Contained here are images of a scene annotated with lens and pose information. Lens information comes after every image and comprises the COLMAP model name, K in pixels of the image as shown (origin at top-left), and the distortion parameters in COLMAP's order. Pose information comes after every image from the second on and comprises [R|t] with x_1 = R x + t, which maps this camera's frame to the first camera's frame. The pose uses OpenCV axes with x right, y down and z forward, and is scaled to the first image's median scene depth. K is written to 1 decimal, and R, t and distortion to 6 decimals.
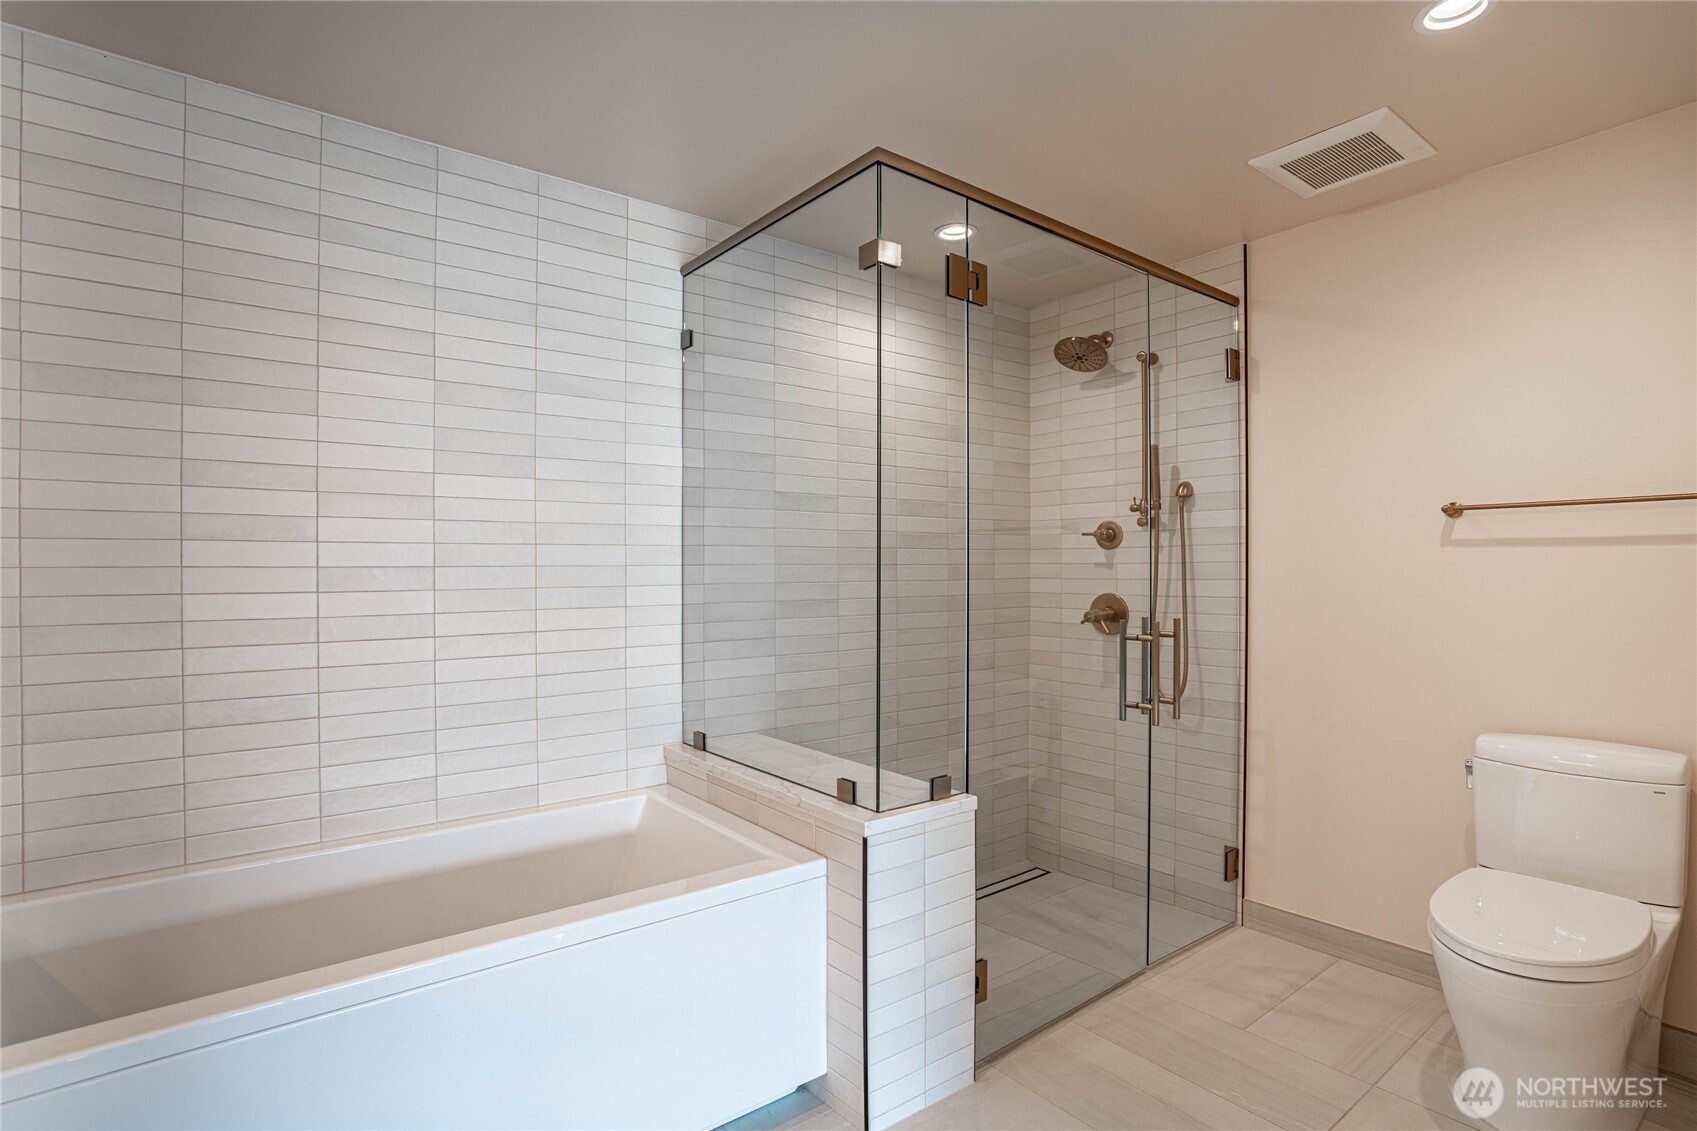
lens RADIAL K [[826.4, 0, 840.7], [0, 826.4, 568.4], [0, 0, 1]] dist [-0.060103, 0.020492]
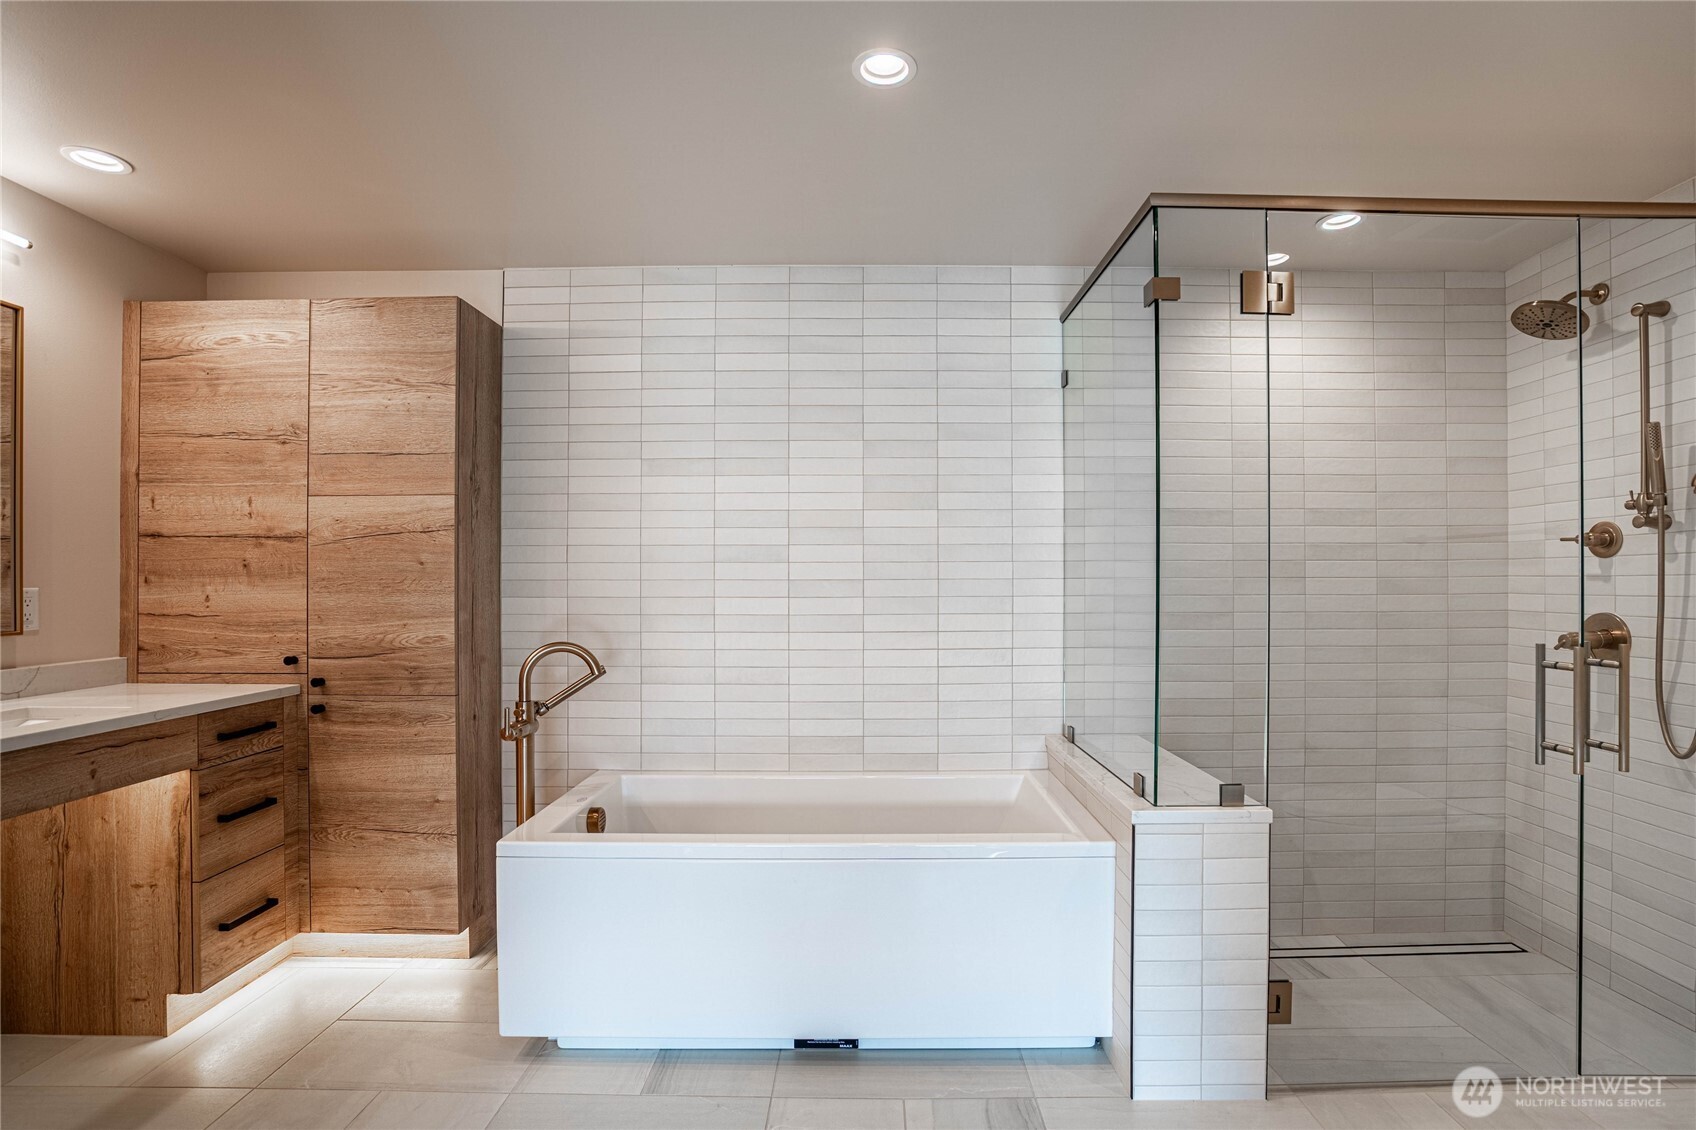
lens RADIAL K [[826.0, 0, 850.0], [0, 826.0, 573.7], [0, 0, 1]] dist [-0.060103, 0.020492]
pose [[0.781350, -0.004916, -0.624074, 0.294615], [-0.001767, 0.999948, -0.010090, 0.001695], [0.624091, 0.008987, 0.781300, -0.067999]]
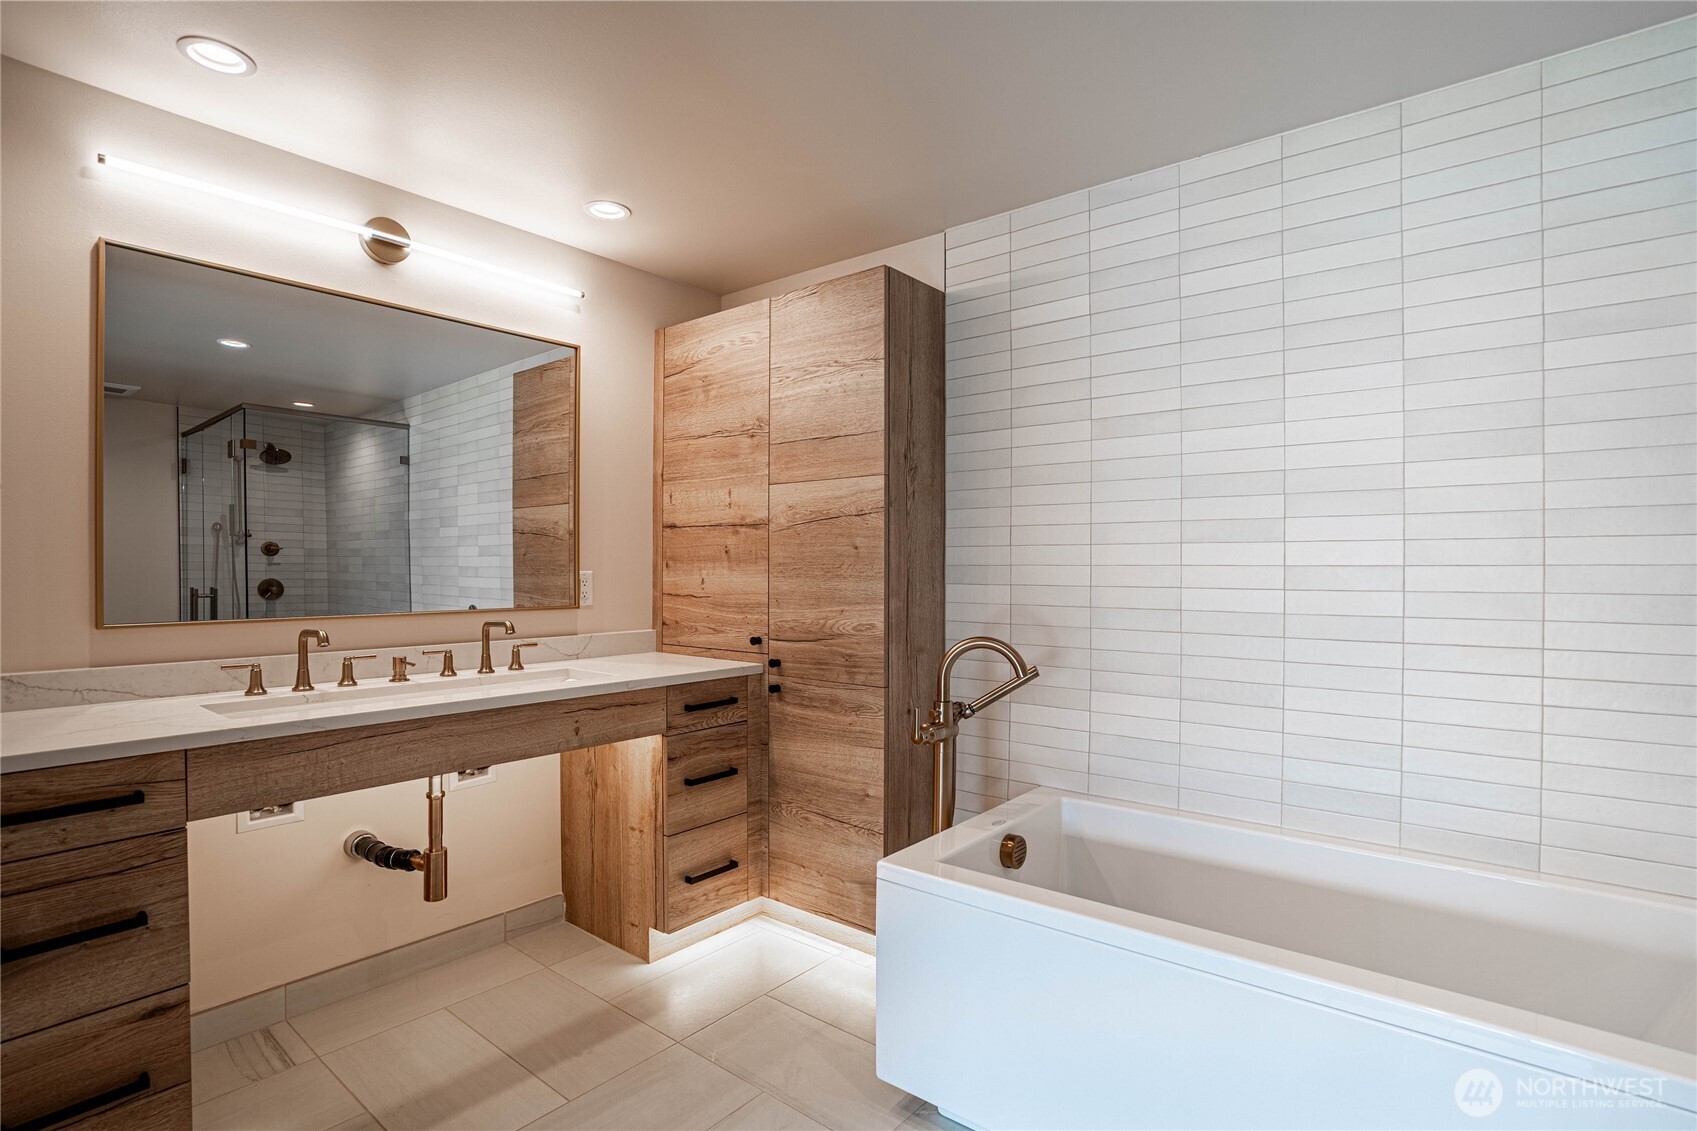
lens RADIAL K [[826.4, 0, 841.2], [0, 826.4, 566.7], [0, 0, 1]] dist [-0.060103, 0.020492]
pose [[0.226790, 0.003842, -0.973936, 0.206343], [-0.004201, 0.999987, 0.002967, -0.000917], [0.973935, 0.003419, 0.226803, 0.163471]]
